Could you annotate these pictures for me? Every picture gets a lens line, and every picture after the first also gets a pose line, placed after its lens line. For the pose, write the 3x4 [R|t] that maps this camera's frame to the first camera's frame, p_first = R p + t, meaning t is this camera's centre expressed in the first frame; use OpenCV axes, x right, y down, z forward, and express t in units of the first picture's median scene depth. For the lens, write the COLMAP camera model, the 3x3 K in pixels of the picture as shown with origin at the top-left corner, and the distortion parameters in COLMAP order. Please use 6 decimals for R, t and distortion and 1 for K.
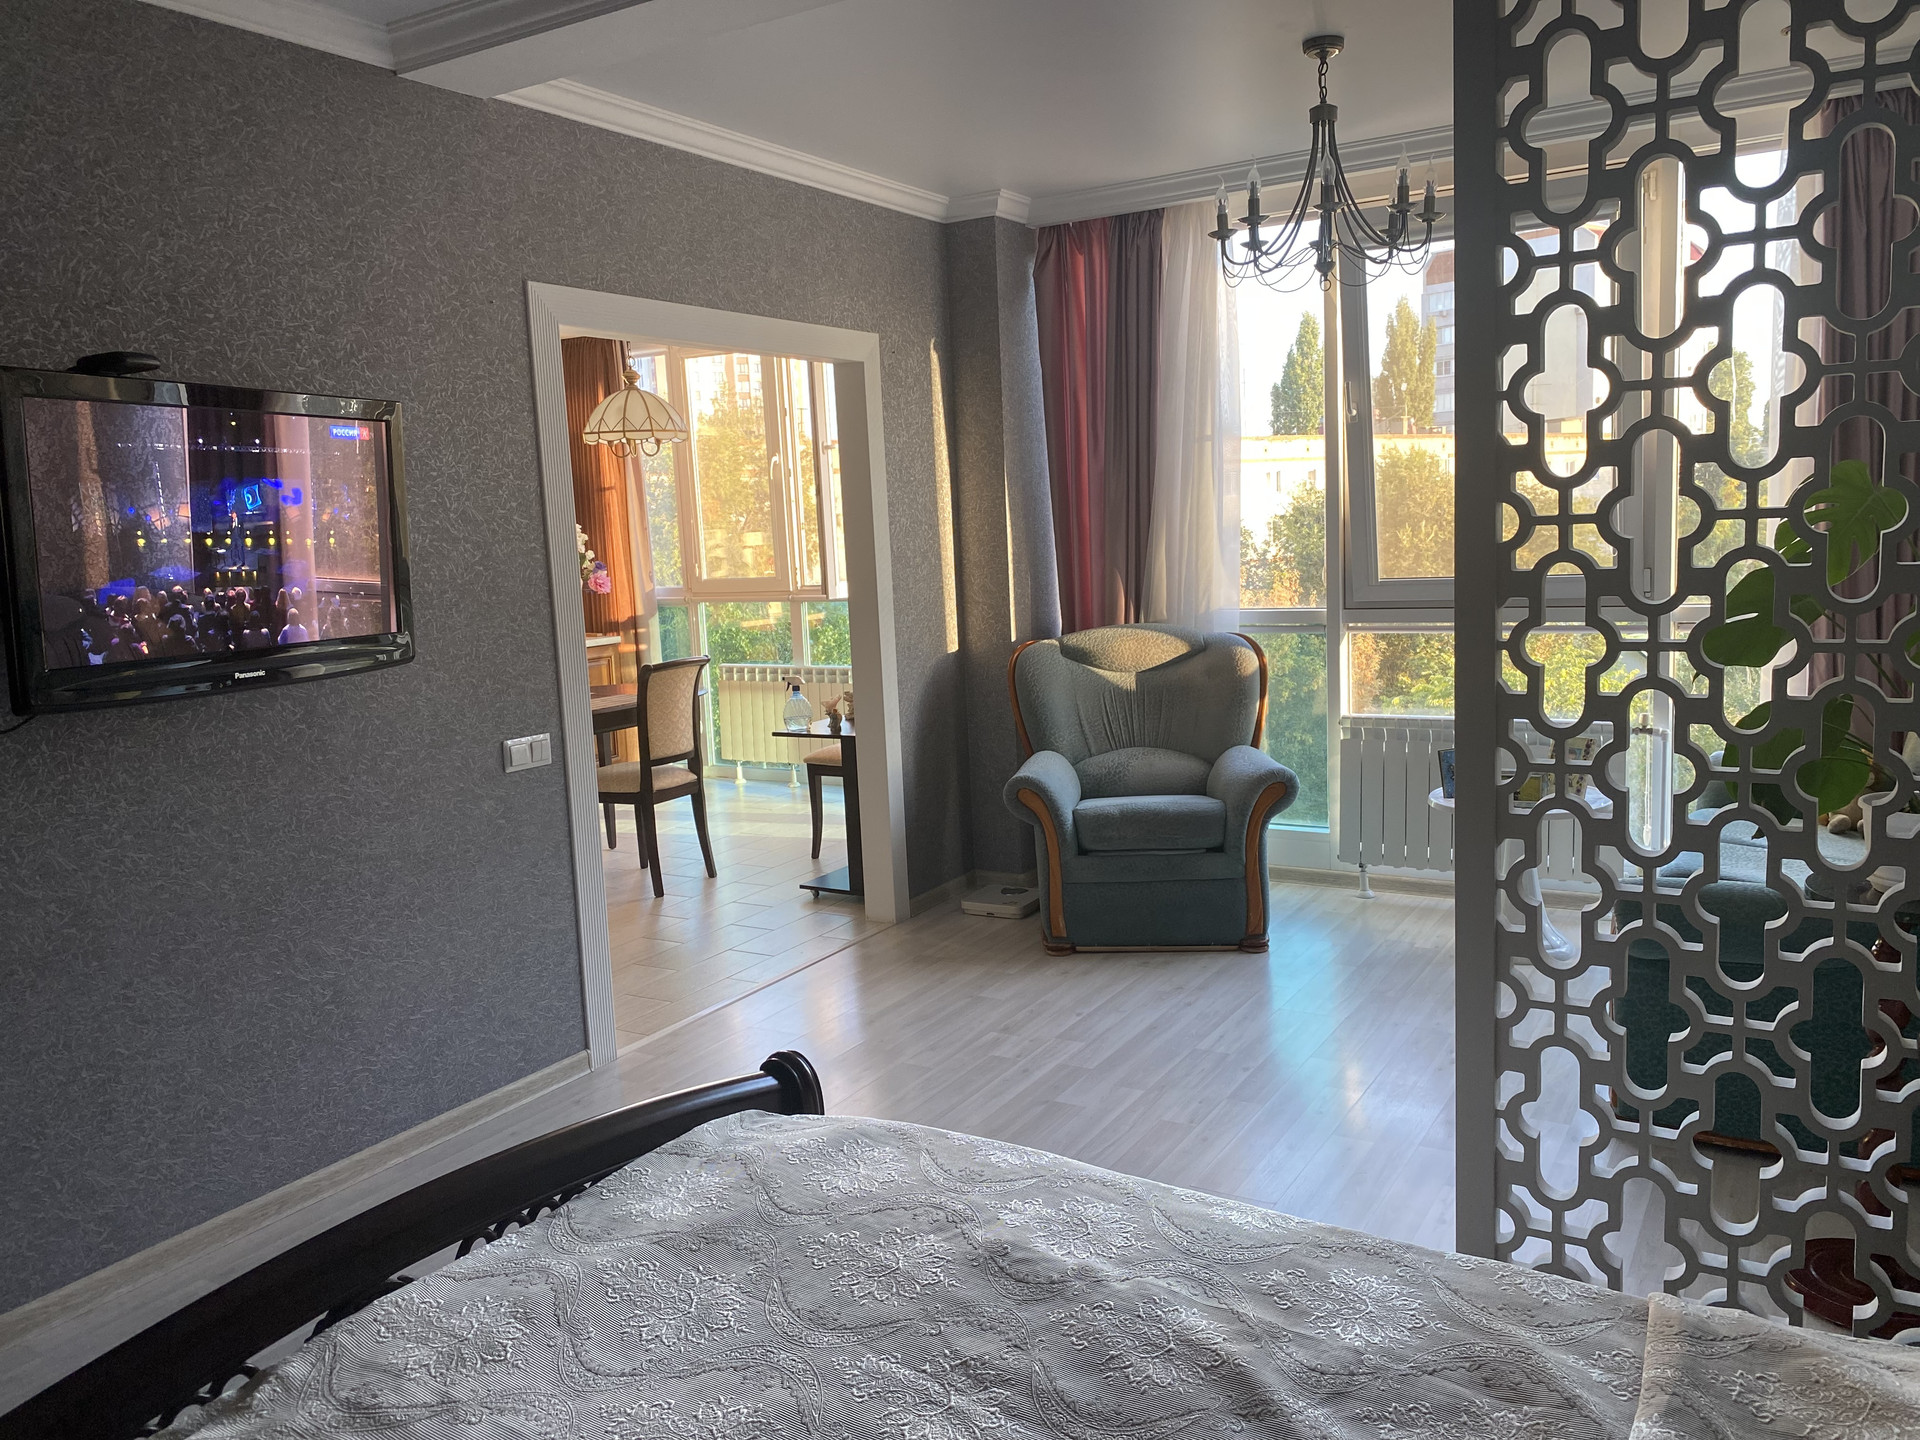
lens RADIAL K [[1460.3, 0, 971.7], [0, 1460.3, 722.2], [0, 0, 1]] dist [0.043680, -0.064071]
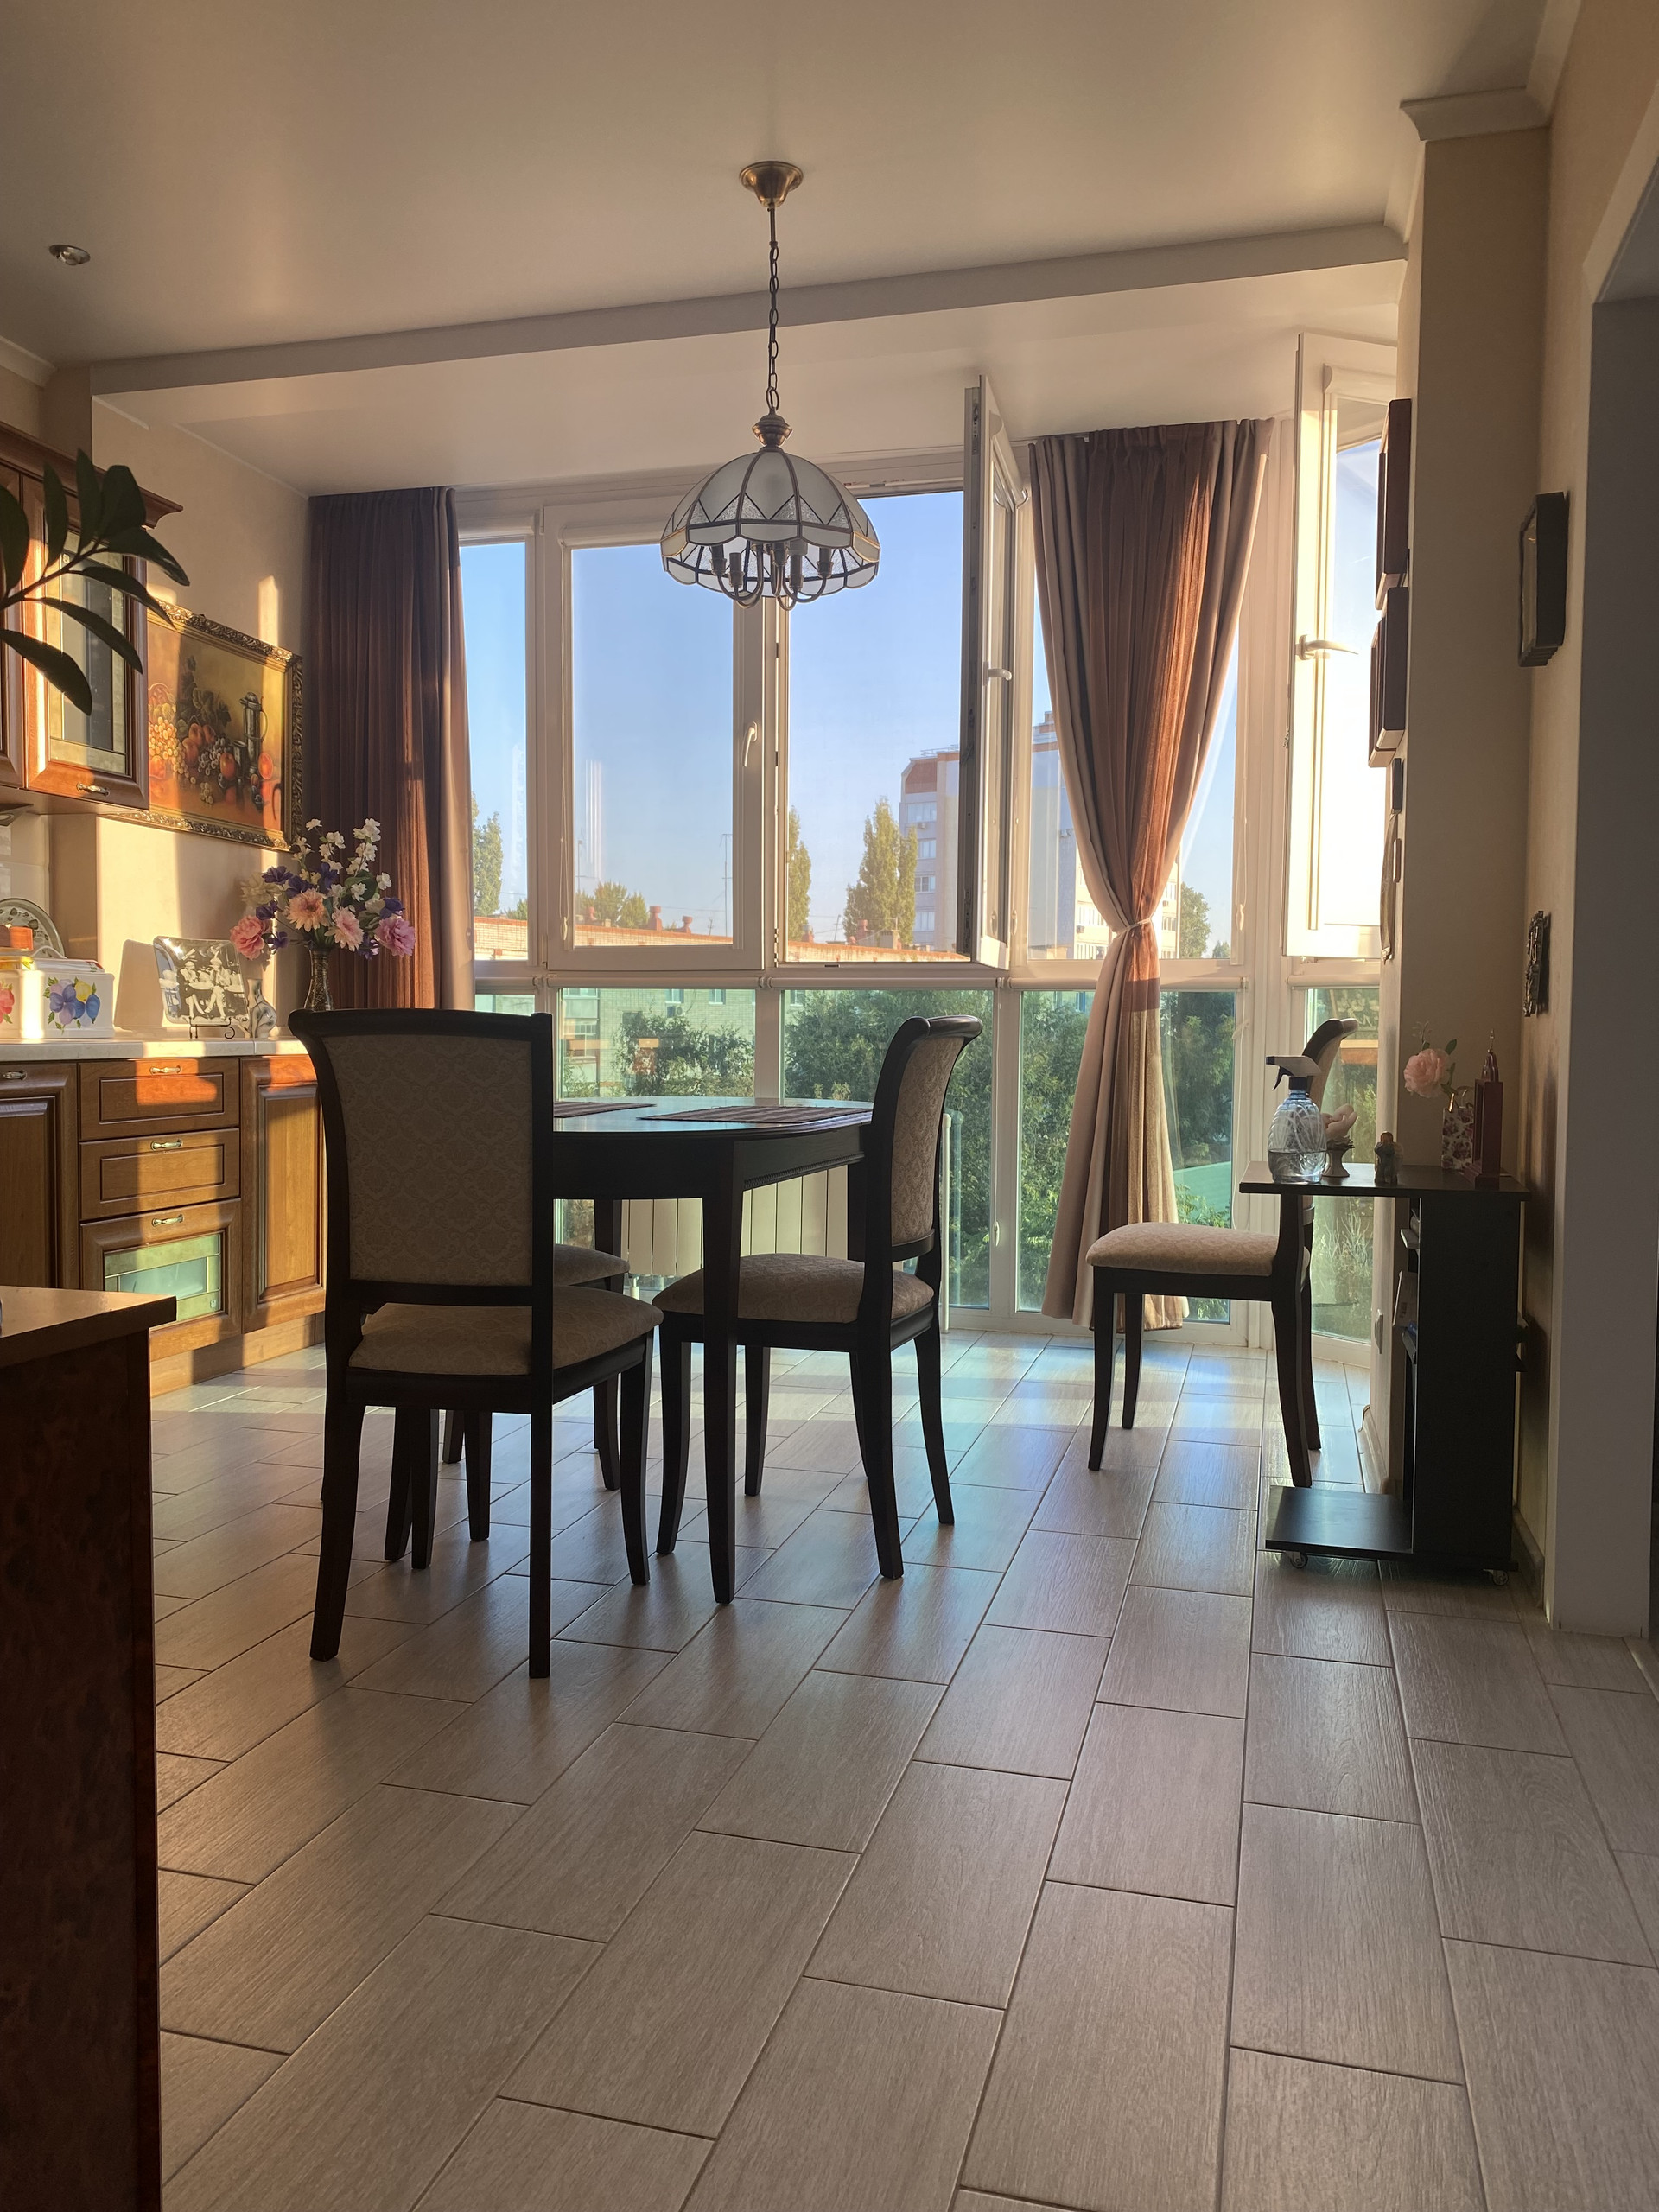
lens RADIAL K [[1682.4, 0, 822.4], [0, 1682.4, 1102.4], [0, 0, 1]] dist [0.043680, -0.064071]
pose [[0.962817, 0.041004, 0.267024, -0.362210], [-0.014646, 0.994884, -0.099961, 0.032113], [-0.269756, 0.092333, 0.958492, 0.517333]]
